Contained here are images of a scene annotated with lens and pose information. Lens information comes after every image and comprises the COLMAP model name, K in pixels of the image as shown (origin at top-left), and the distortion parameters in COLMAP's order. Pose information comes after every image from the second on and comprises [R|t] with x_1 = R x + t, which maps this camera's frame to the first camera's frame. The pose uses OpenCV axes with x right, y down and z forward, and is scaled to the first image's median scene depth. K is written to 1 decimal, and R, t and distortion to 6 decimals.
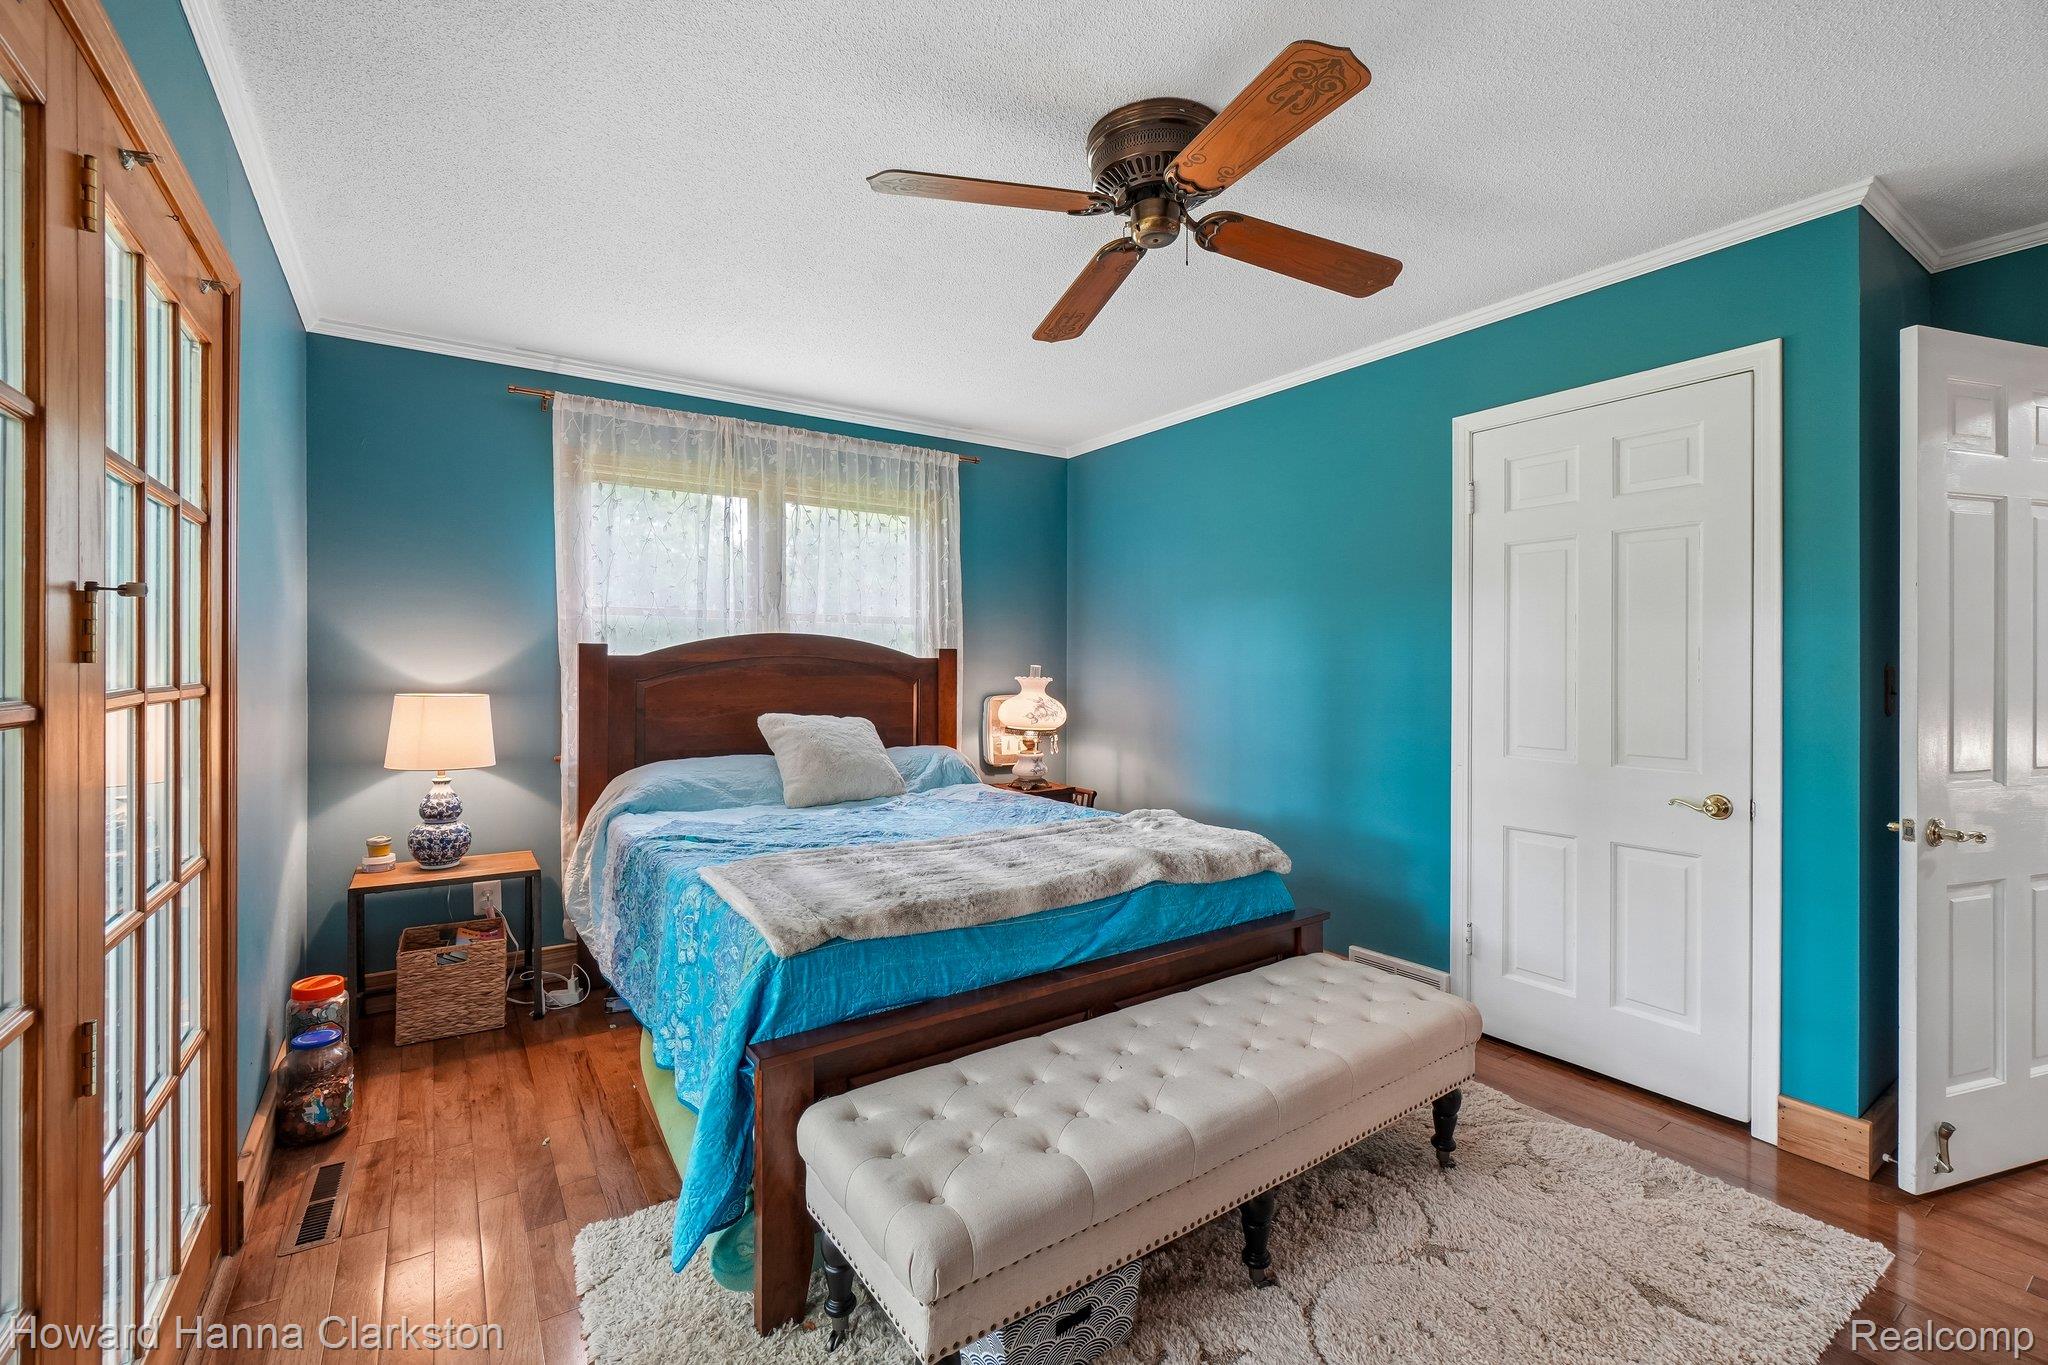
lens RADIAL K [[882.7, 0, 1026.7], [0, 882.7, 667.9], [0, 0, 1]] dist [0.000216, 0.002129]
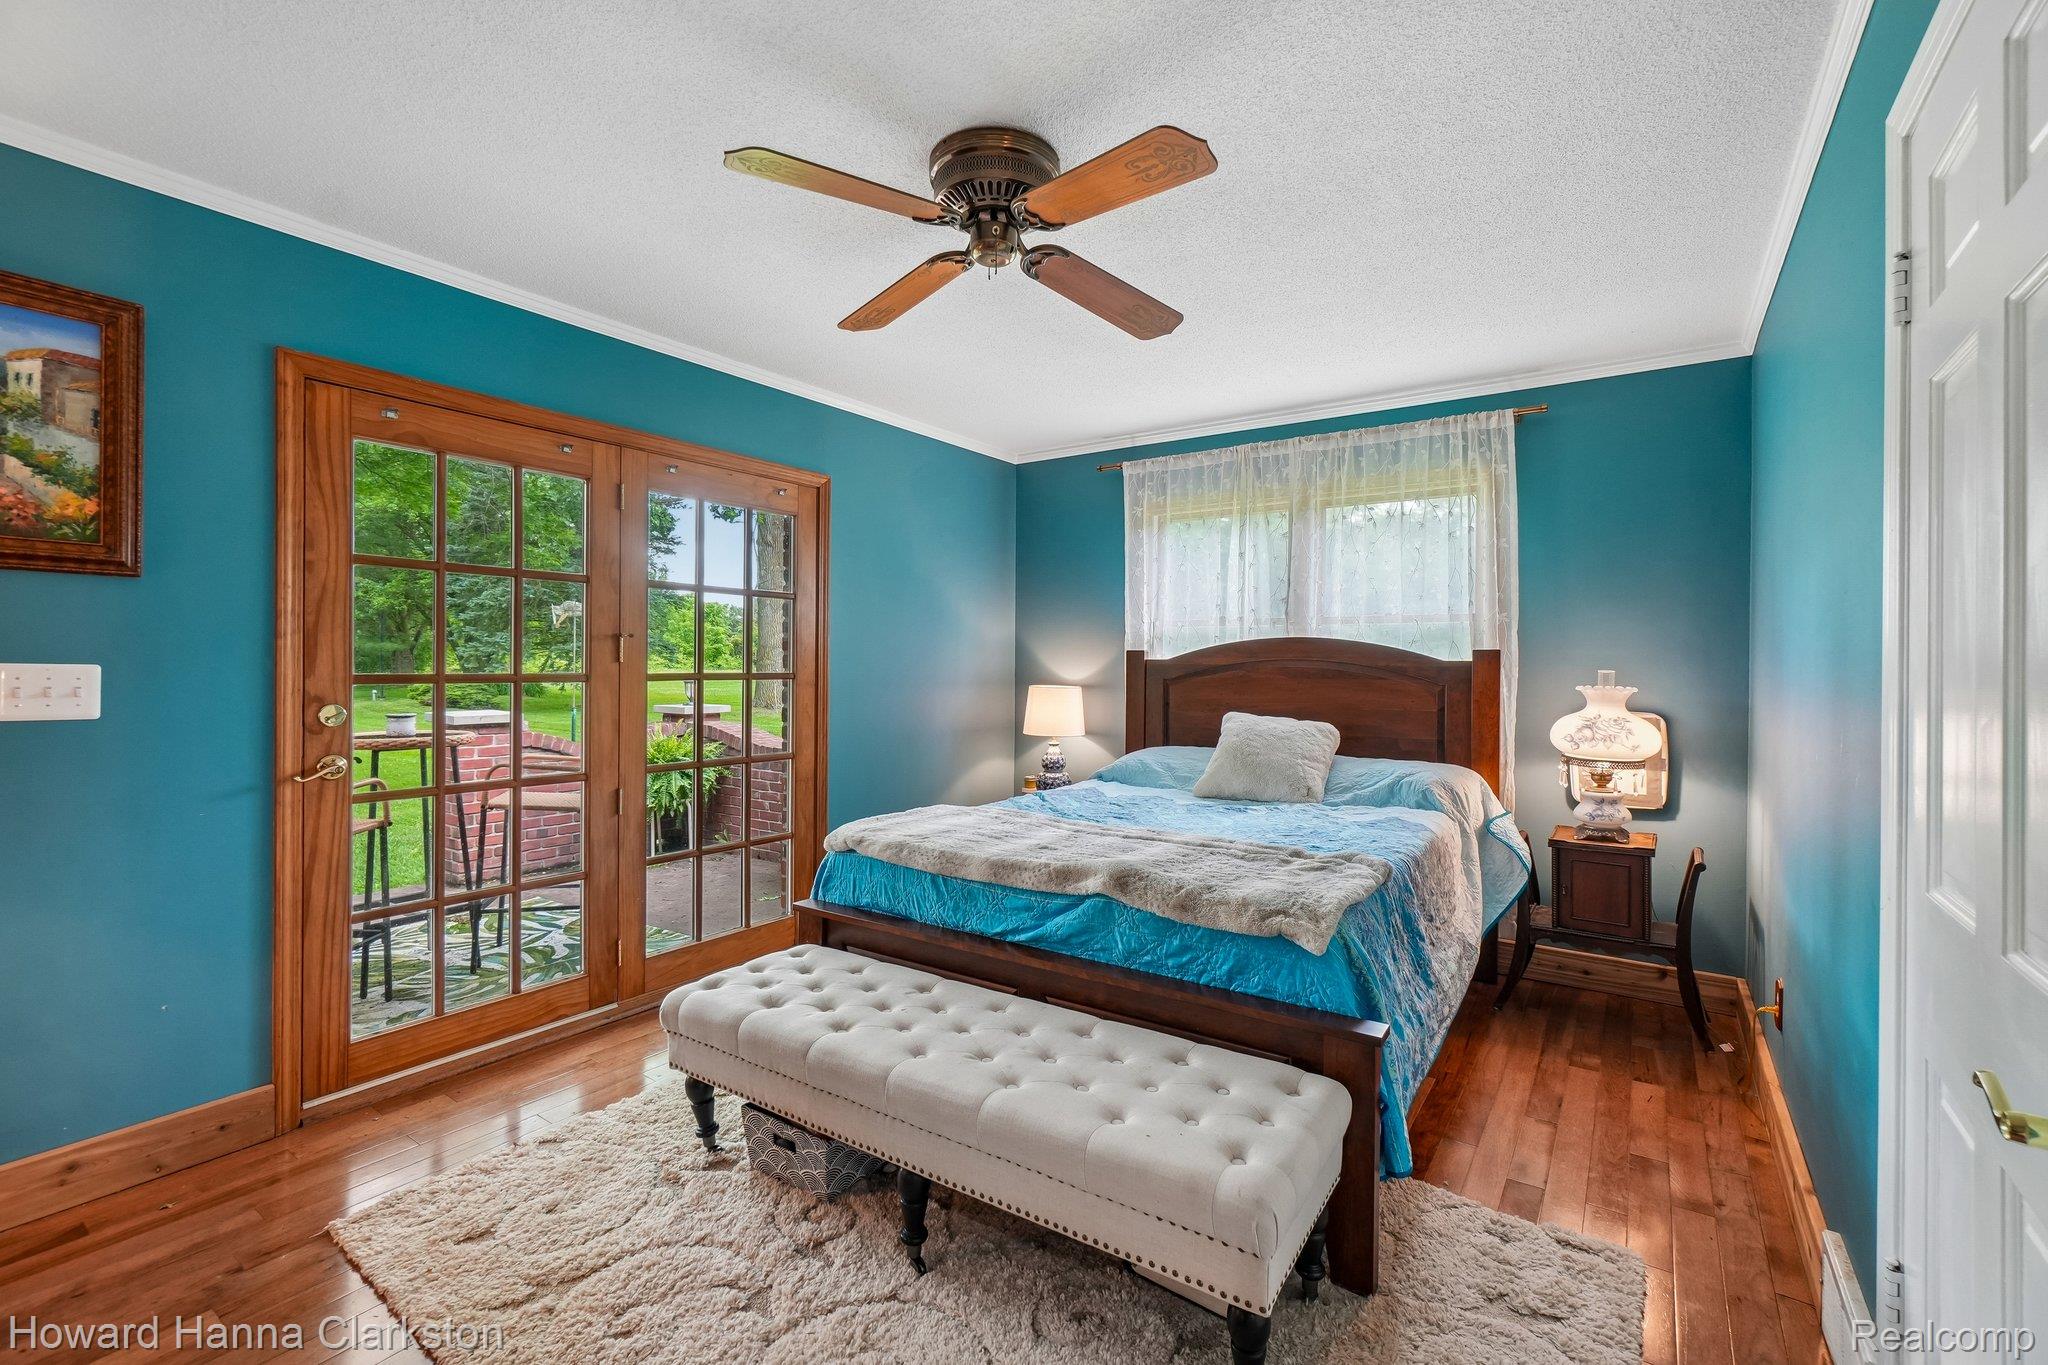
lens RADIAL K [[882.7, 0, 1027.0], [0, 882.7, 670.1], [0, 0, 1]] dist [0.000216, 0.002129]
pose [[0.365337, 0.005877, -0.930857, 0.602001], [-0.012038, 0.999926, 0.001588, 0.000859], [0.930798, 0.010625, 0.365381, 0.349527]]
